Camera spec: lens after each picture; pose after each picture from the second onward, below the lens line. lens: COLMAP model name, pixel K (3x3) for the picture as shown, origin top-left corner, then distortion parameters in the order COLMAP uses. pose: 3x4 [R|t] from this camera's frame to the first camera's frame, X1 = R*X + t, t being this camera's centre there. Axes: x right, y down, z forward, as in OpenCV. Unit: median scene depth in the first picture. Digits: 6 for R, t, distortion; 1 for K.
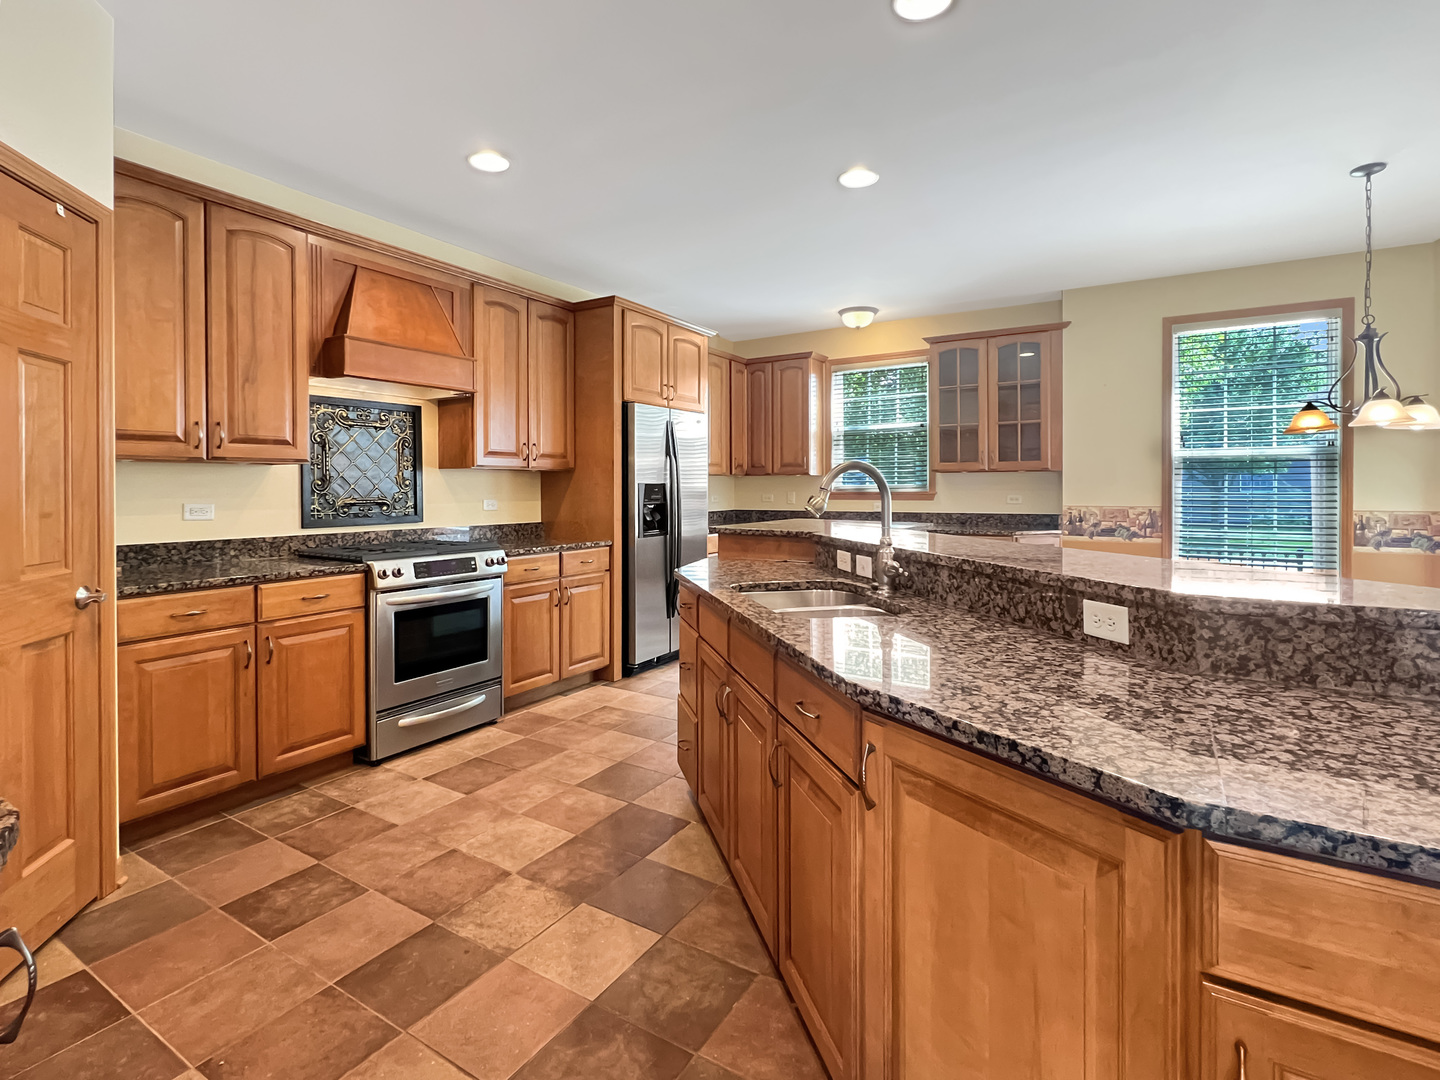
lens RADIAL K [[695.9, 0, 712.8], [0, 695.9, 495.6], [0, 0, 1]] dist [-0.003985, -0.000079]
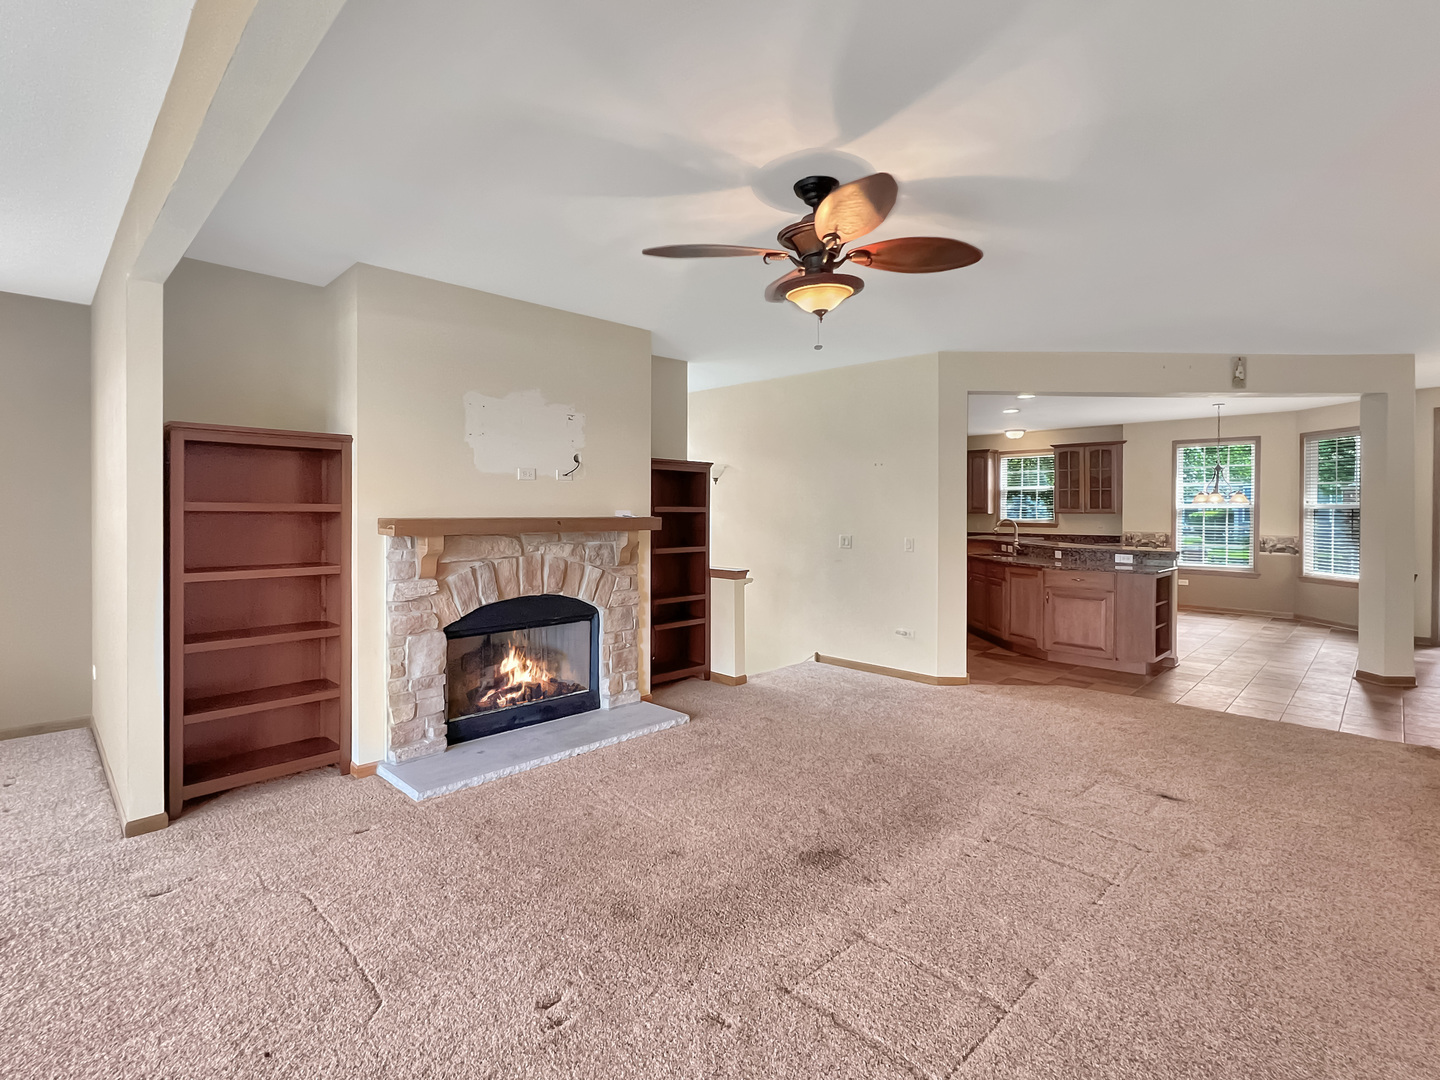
lens RADIAL K [[682.8, 0, 717.7], [0, 682.8, 508.4], [0, 0, 1]] dist [-0.001495, -0.000140]
pose [[0.974822, 0.004509, -0.222937, -0.260007], [-0.007381, 0.999900, -0.012052, -0.025822], [0.222861, 0.013394, 0.974758, -1.554458]]
